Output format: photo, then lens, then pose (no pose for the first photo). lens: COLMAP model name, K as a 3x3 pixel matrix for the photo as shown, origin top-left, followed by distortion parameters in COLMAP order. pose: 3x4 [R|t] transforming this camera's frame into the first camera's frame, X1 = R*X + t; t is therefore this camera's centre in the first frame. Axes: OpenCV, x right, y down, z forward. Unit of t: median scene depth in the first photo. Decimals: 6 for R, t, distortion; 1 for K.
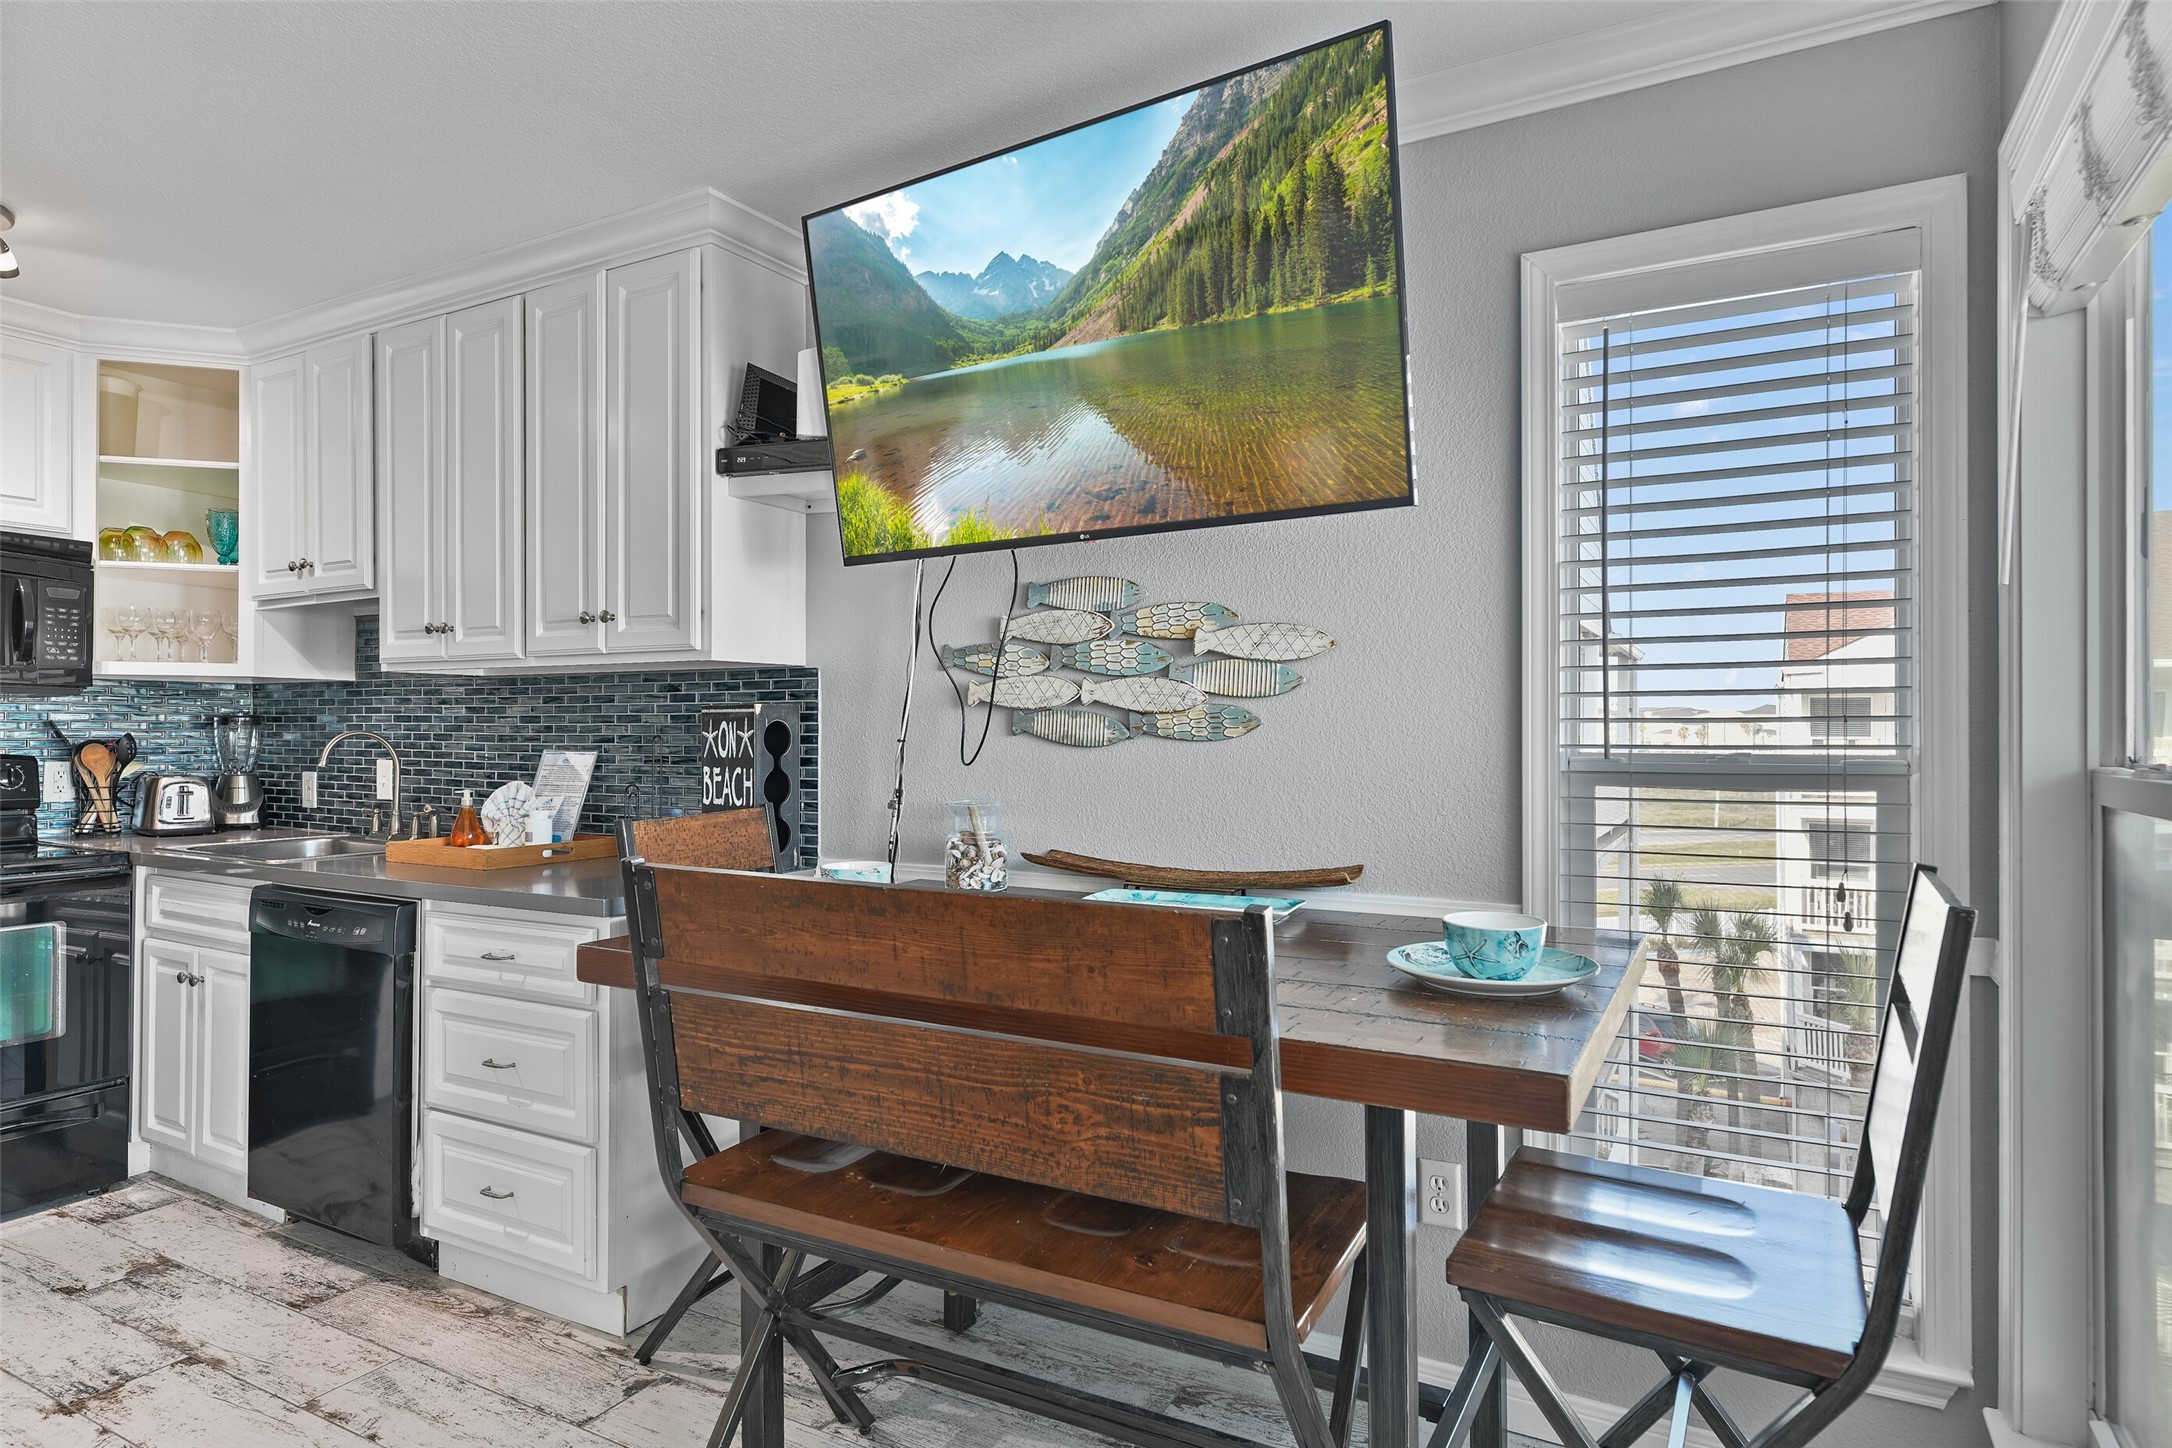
lens RADIAL K [[1195.2, 0, 1088.6], [0, 1195.2, 721.7], [0, 0, 1]] dist [-0.001003, 0.002200]
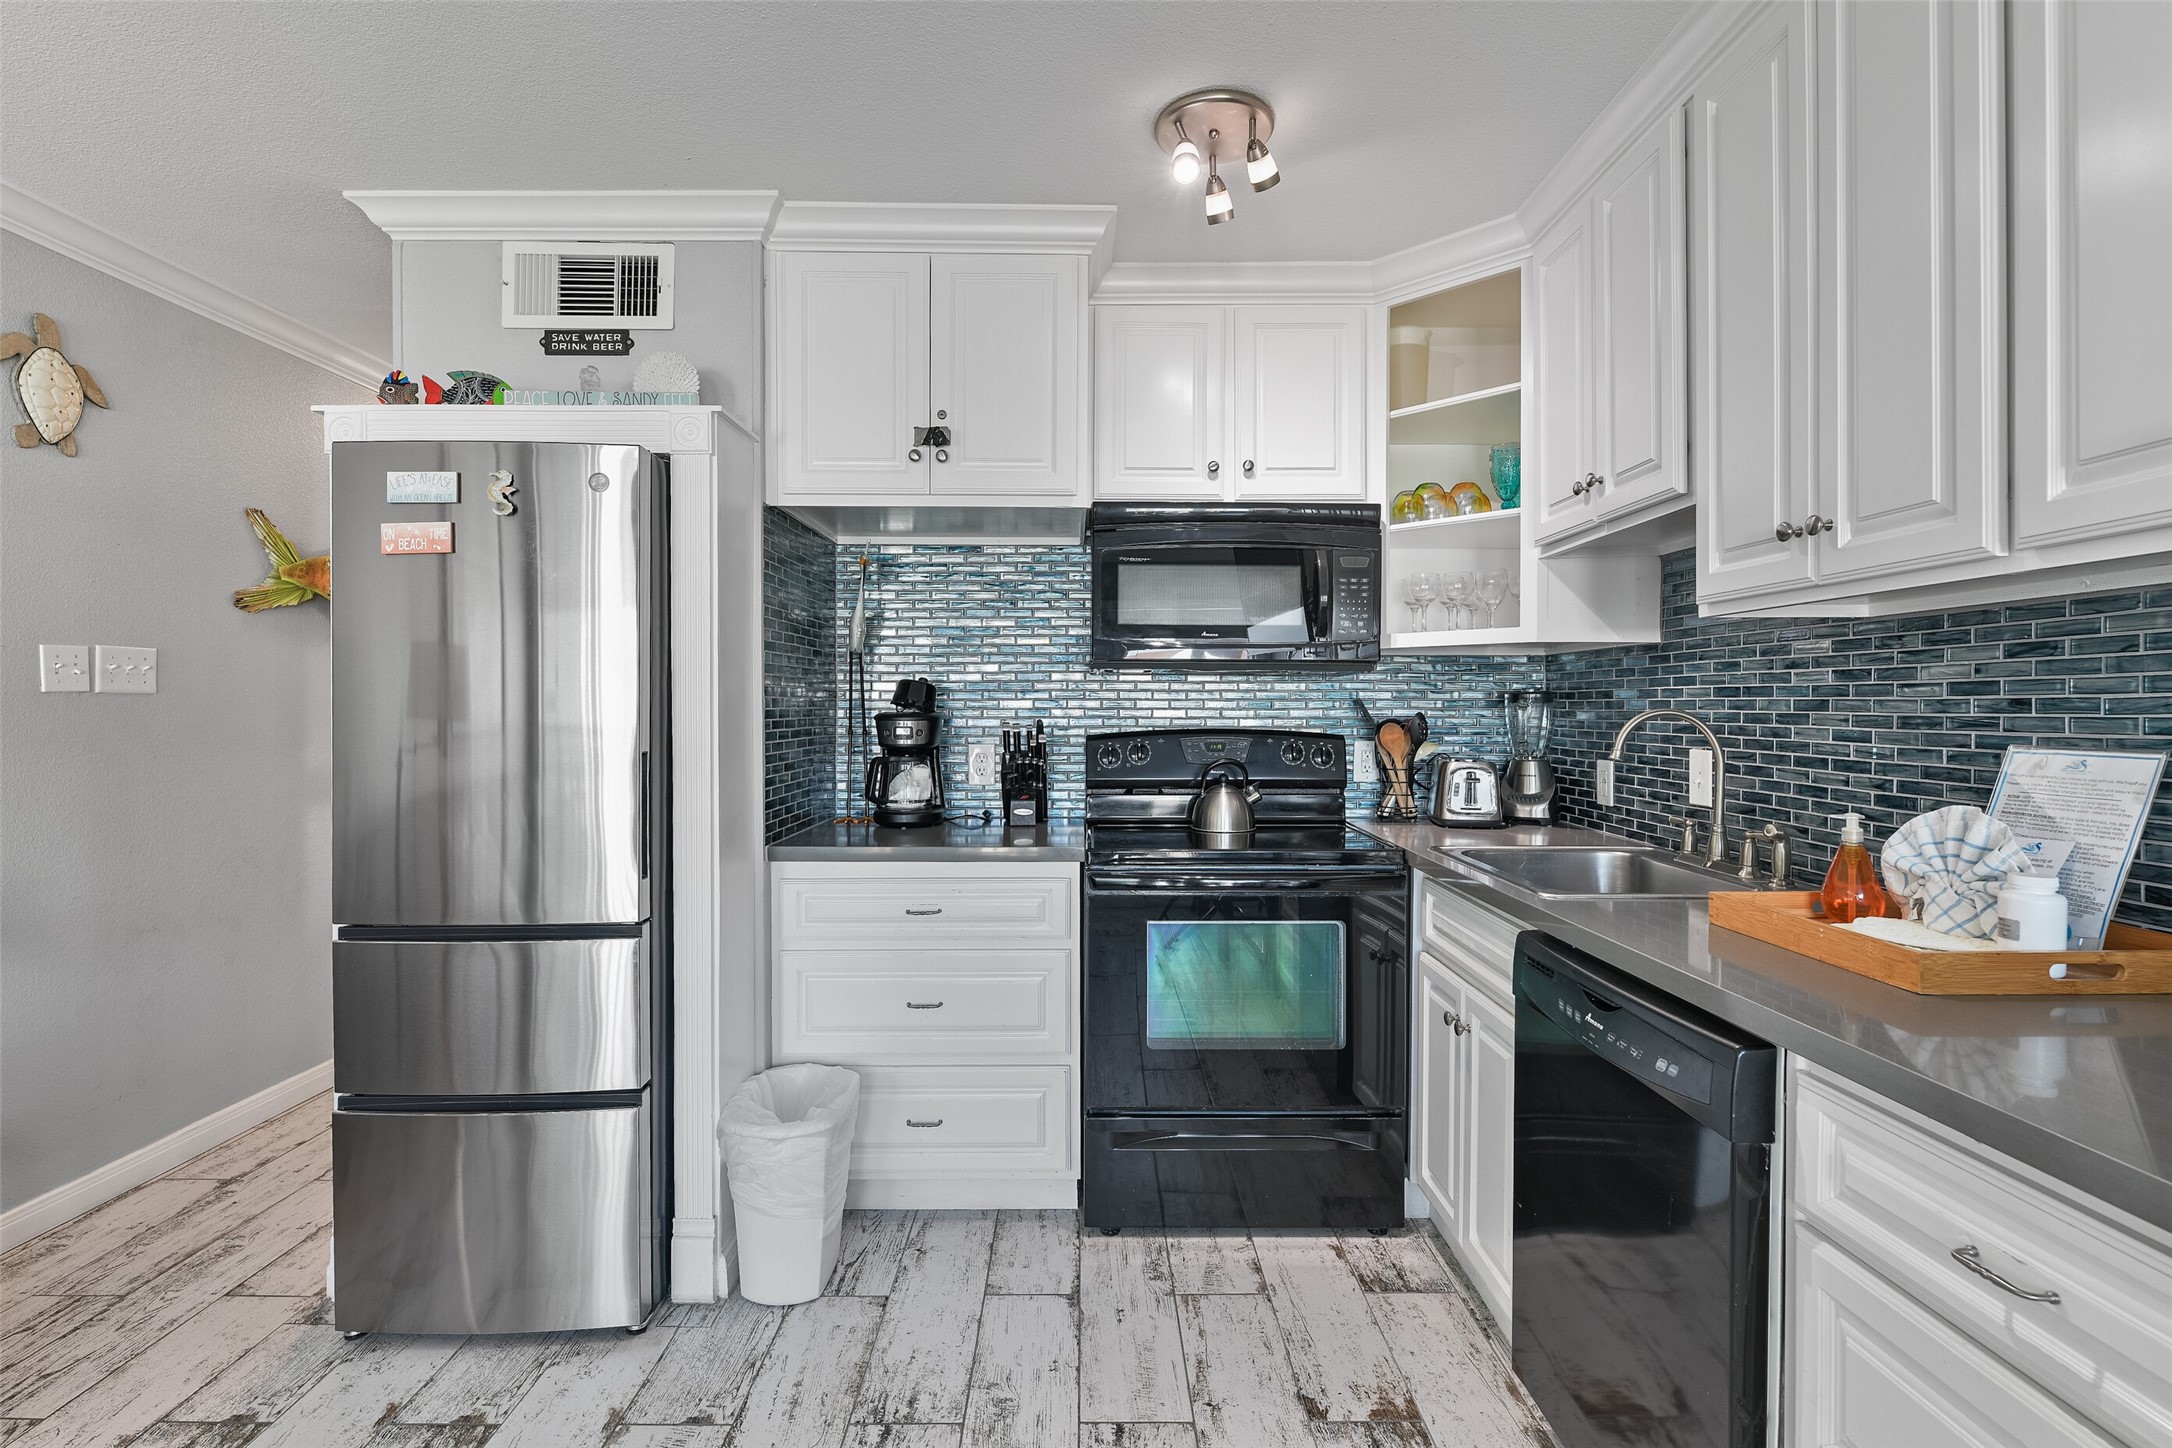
lens RADIAL K [[1006.3, 0, 1094.9], [0, 1006.3, 719.1], [0, 0, 1]] dist [-0.001187, -0.000236]
pose [[0.484386, 0.007350, -0.874824, -0.264816], [0.008460, 0.999879, 0.013085, 0.002938], [0.874814, -0.013739, 0.484265, 0.435296]]
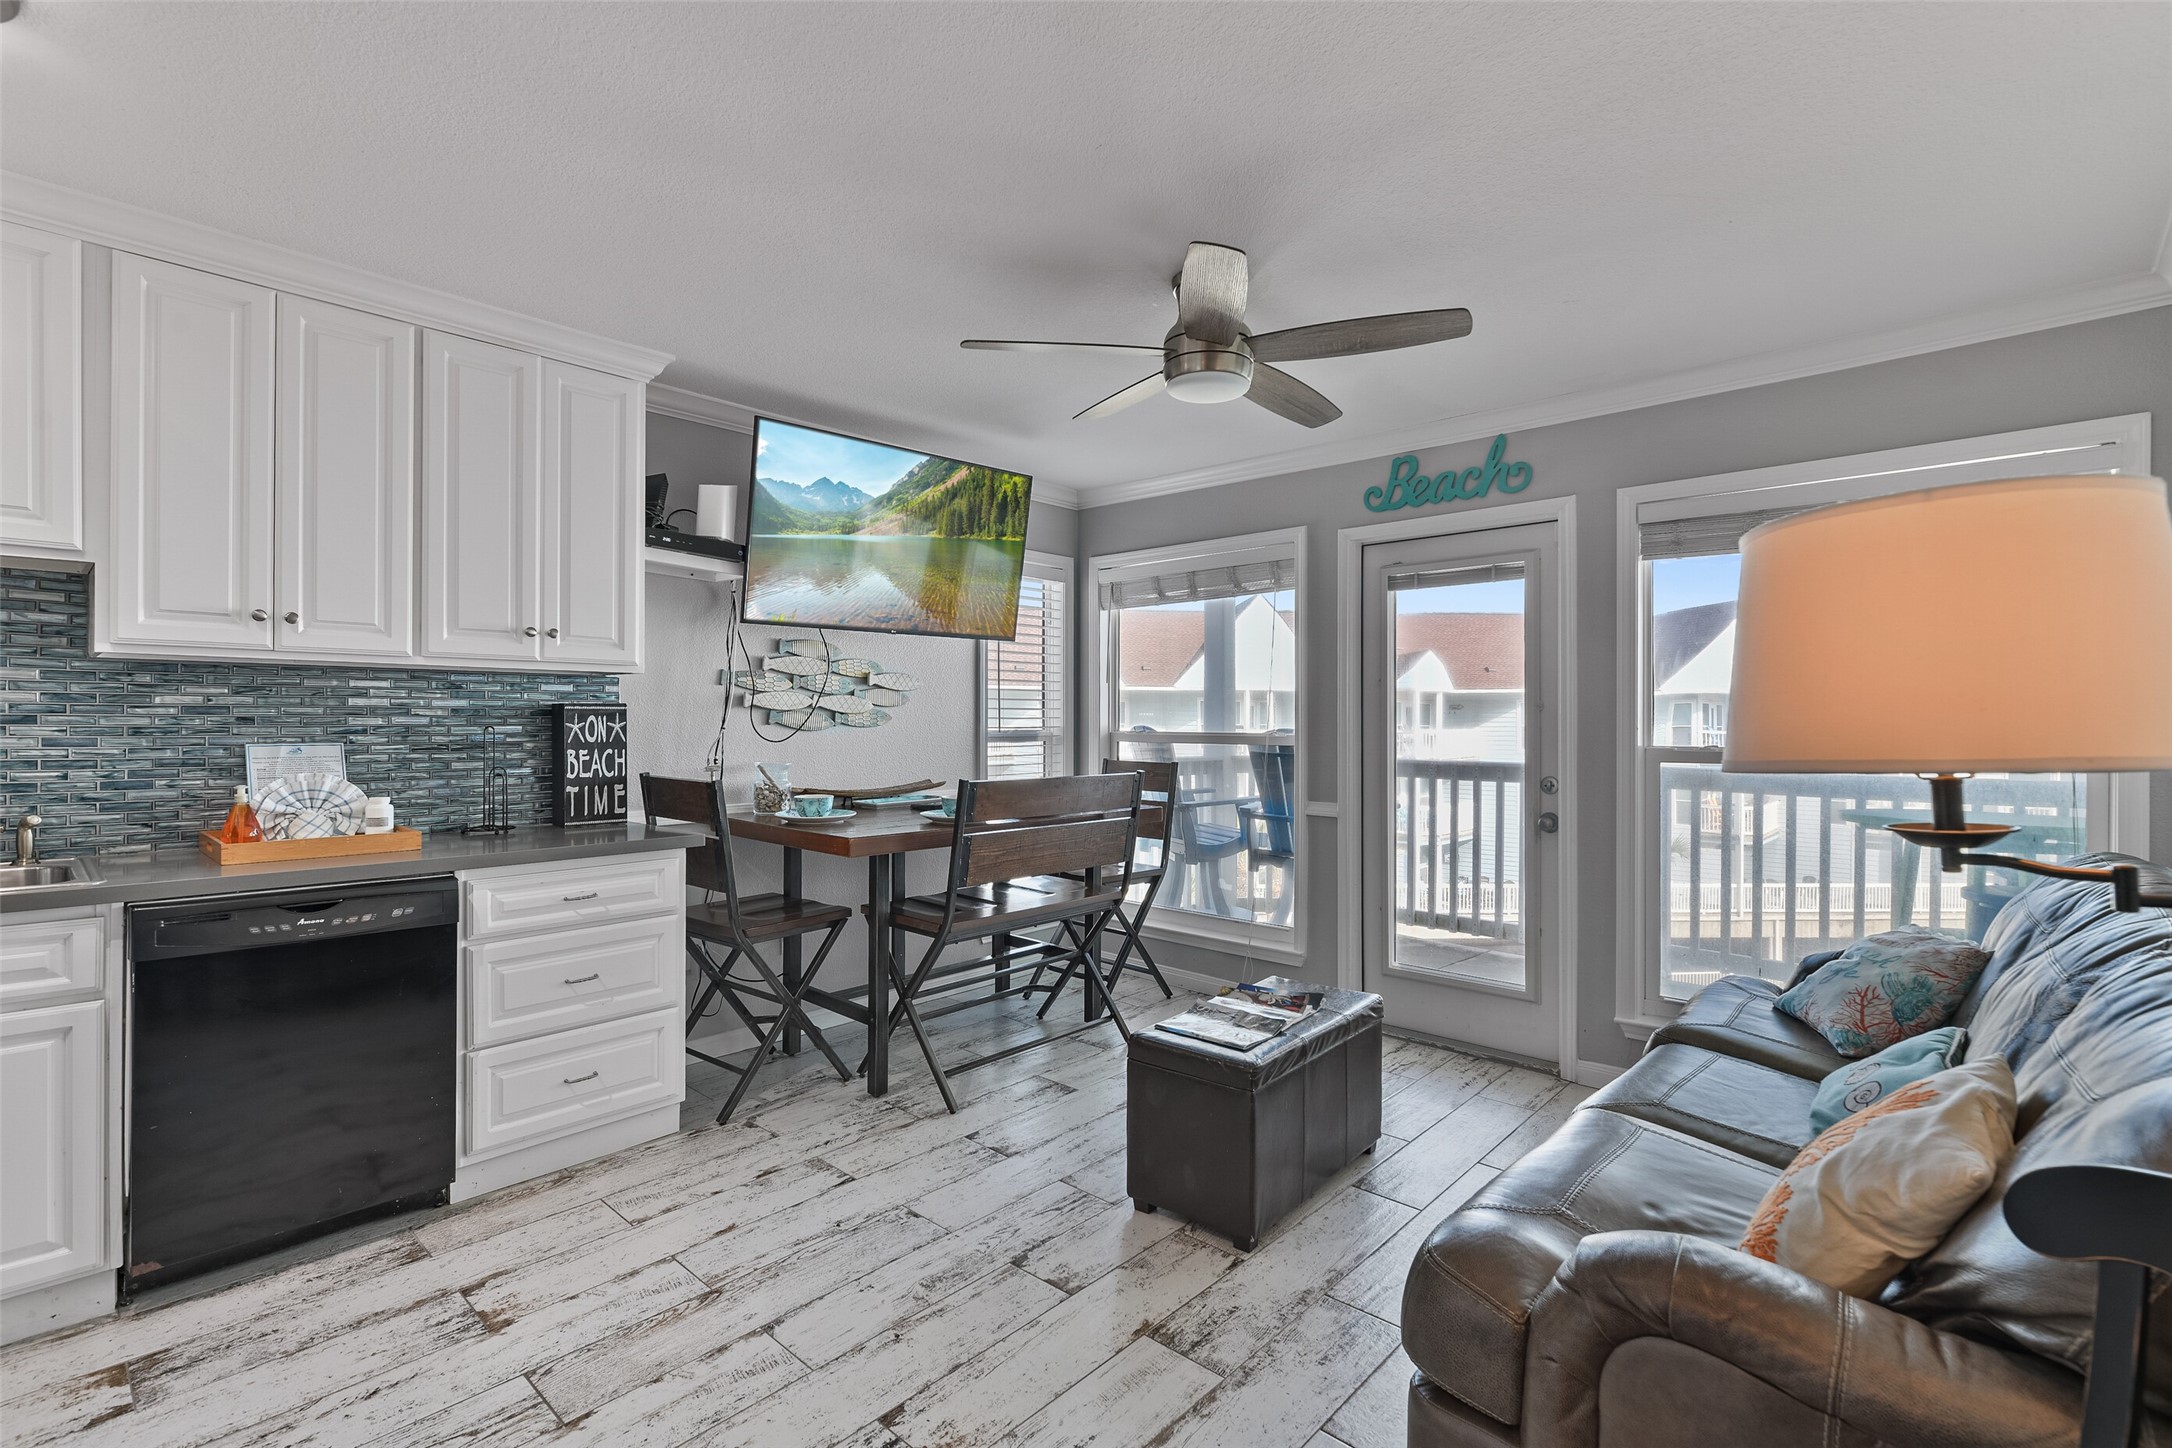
lens RADIAL K [[954.6, 0, 1087.4], [0, 954.6, 722.8], [0, 0, 1]] dist [-0.002348, -0.000302]
pose [[0.246546, -0.003469, 0.969125, -1.031654], [-0.010154, 0.999929, 0.006163, -0.003826], [-0.969078, -0.011360, 0.246493, 0.161471]]
